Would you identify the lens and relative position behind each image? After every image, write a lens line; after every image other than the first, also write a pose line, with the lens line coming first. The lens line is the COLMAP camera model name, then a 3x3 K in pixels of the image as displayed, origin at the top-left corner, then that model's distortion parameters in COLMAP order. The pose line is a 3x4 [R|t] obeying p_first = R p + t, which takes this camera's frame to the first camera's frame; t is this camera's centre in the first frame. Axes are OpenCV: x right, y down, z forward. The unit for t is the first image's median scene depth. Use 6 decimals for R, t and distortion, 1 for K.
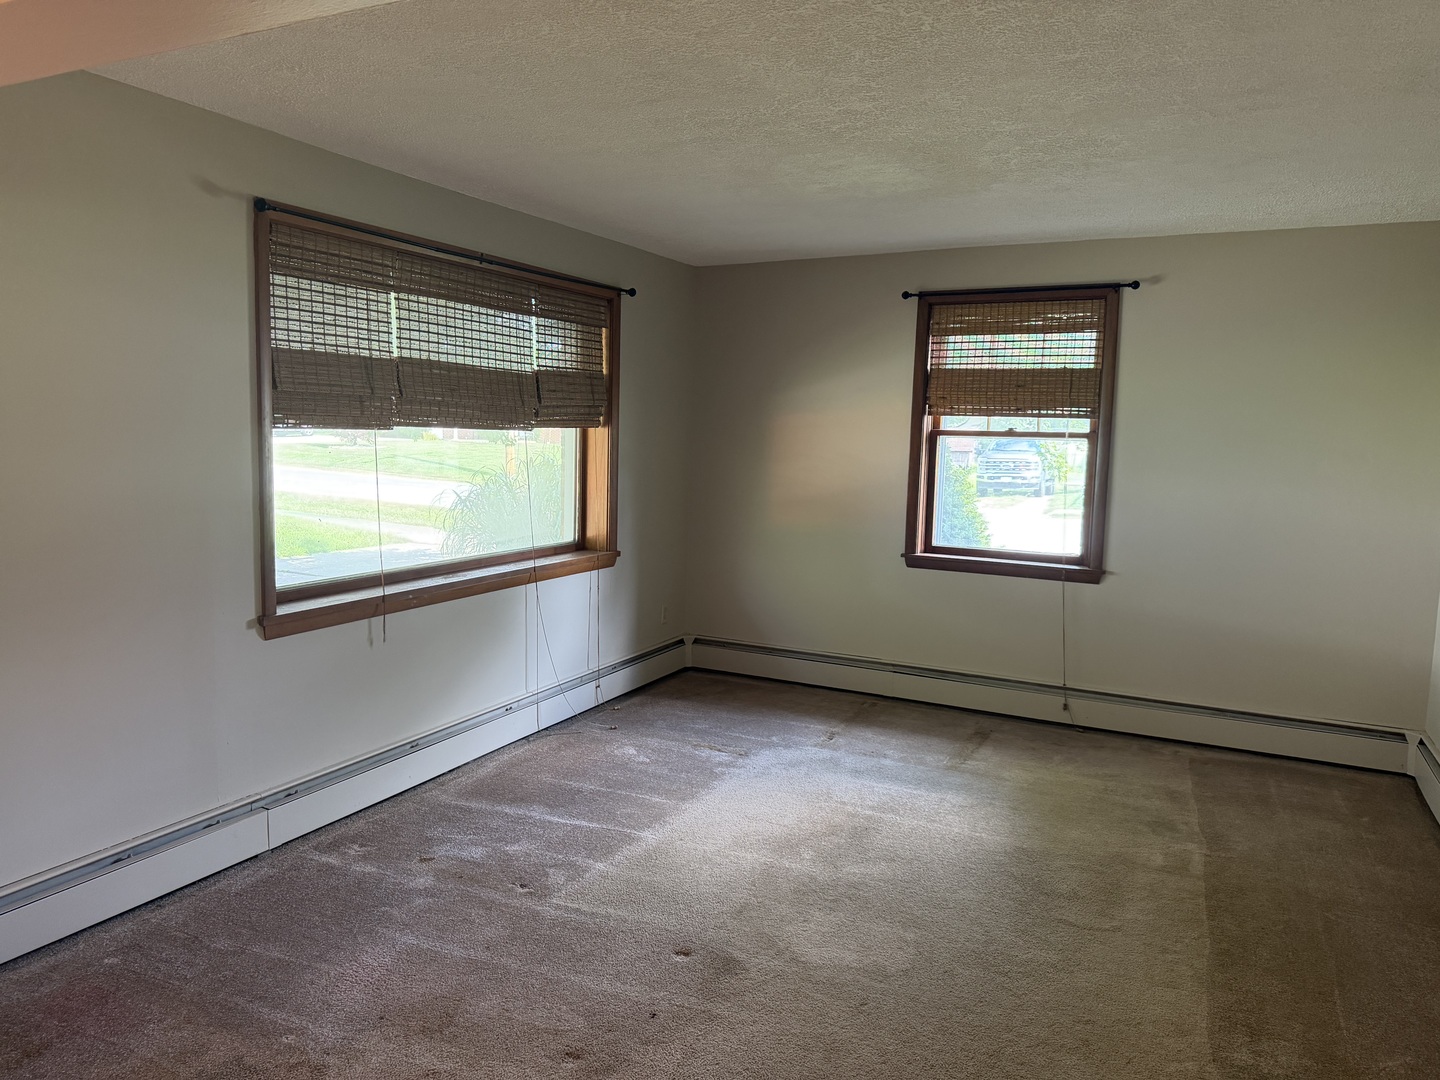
lens RADIAL K [[1018.8, 0, 708.0], [0, 1018.8, 534.3], [0, 0, 1]] dist [0.061303, -0.064705]
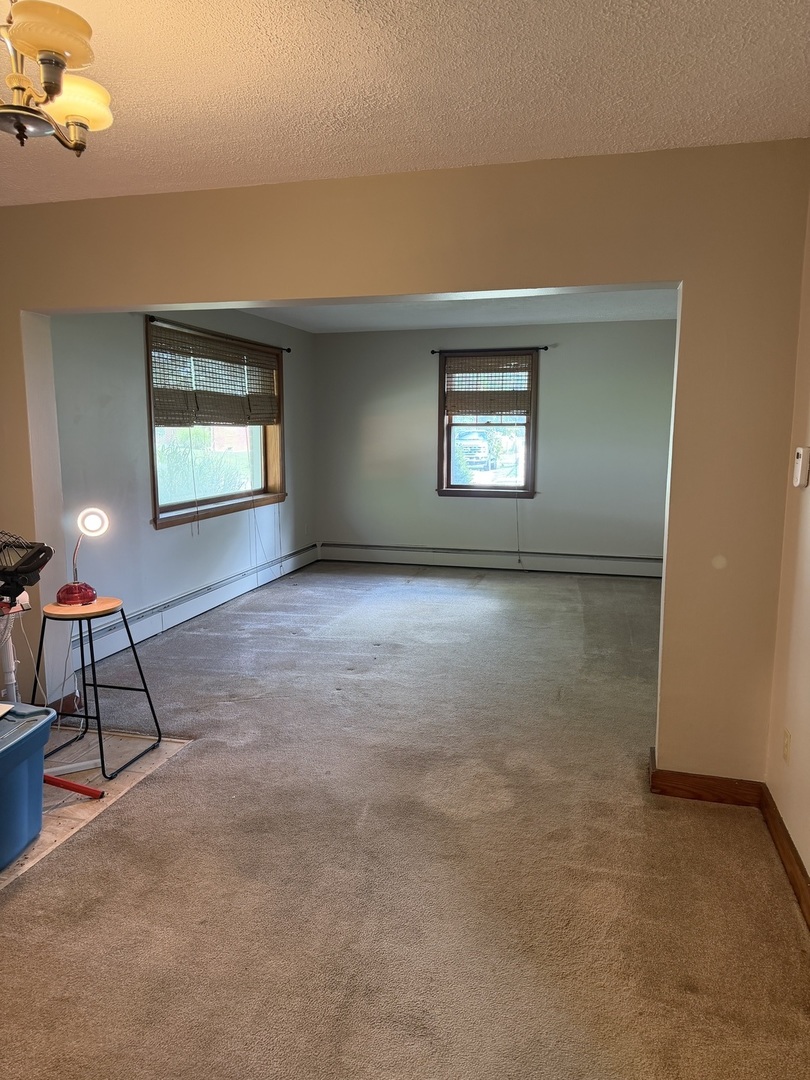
lens RADIAL K [[764.1, 0, 402.1], [0, 764.1, 541.5], [0, 0, 1]] dist [0.061303, -0.064705]
pose [[0.978082, -0.051103, 0.201851, -0.181071], [0.042206, 0.997949, 0.048137, 0.050263], [-0.203897, -0.038563, 0.978233, -0.425410]]
